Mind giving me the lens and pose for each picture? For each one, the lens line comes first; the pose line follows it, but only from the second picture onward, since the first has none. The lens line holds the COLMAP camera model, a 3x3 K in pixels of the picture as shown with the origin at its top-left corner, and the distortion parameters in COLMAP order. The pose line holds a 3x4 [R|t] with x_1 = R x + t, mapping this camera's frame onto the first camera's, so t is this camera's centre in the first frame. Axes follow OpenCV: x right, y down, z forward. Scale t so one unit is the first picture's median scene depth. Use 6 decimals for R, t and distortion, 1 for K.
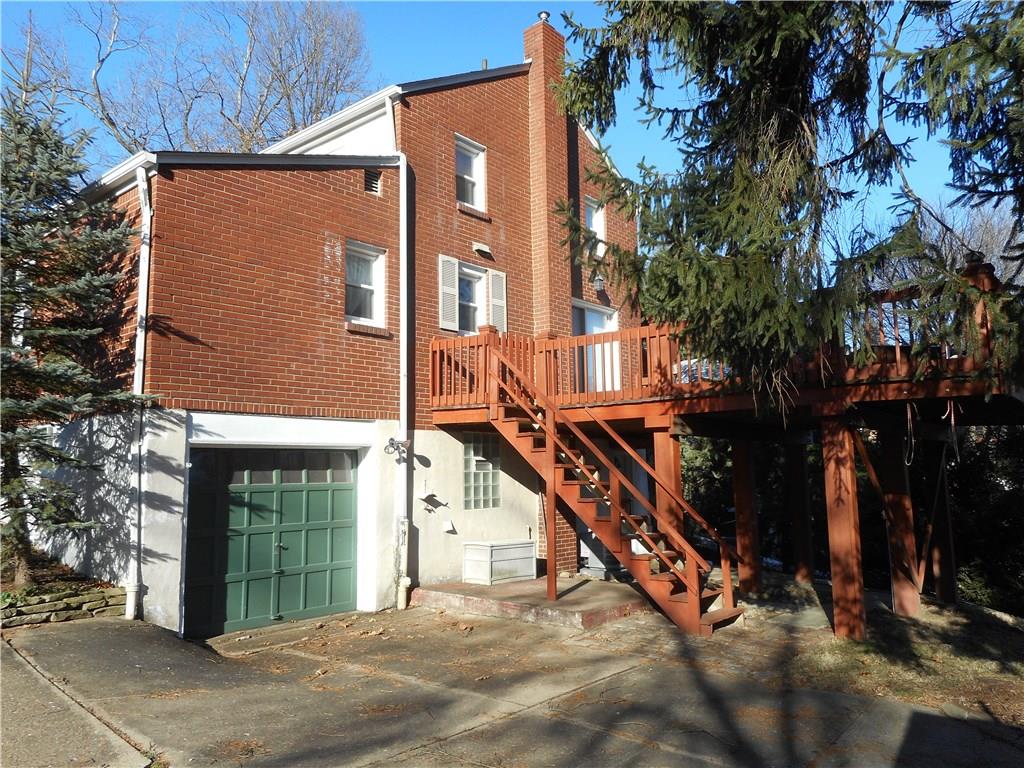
lens RADIAL K [[782.8, 0, 509.8], [0, 782.8, 381.4], [0, 0, 1]] dist [0.009063, 0.020846]
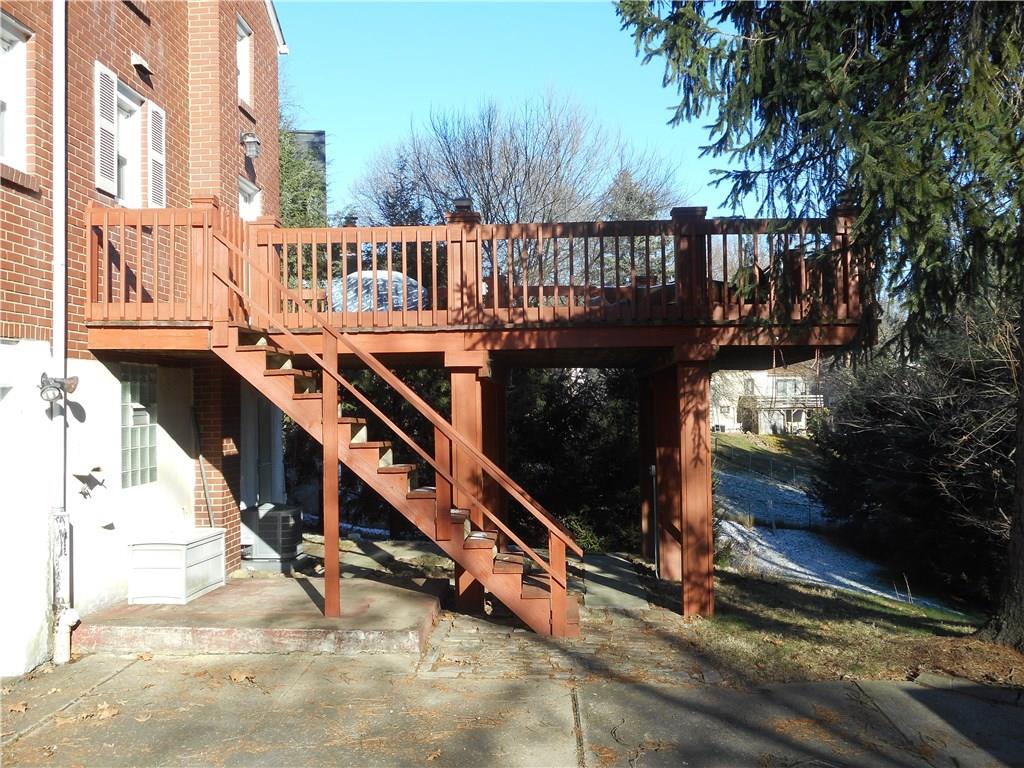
lens RADIAL K [[983.1, 0, 512.4], [0, 983.1, 382.8], [0, 0, 1]] dist [-0.008744, 0.000000]
pose [[0.794410, 0.013734, 0.607227, -0.330896], [-0.068925, 0.995325, 0.067660, 0.007962], [-0.603459, -0.095603, 0.791642, 0.239288]]
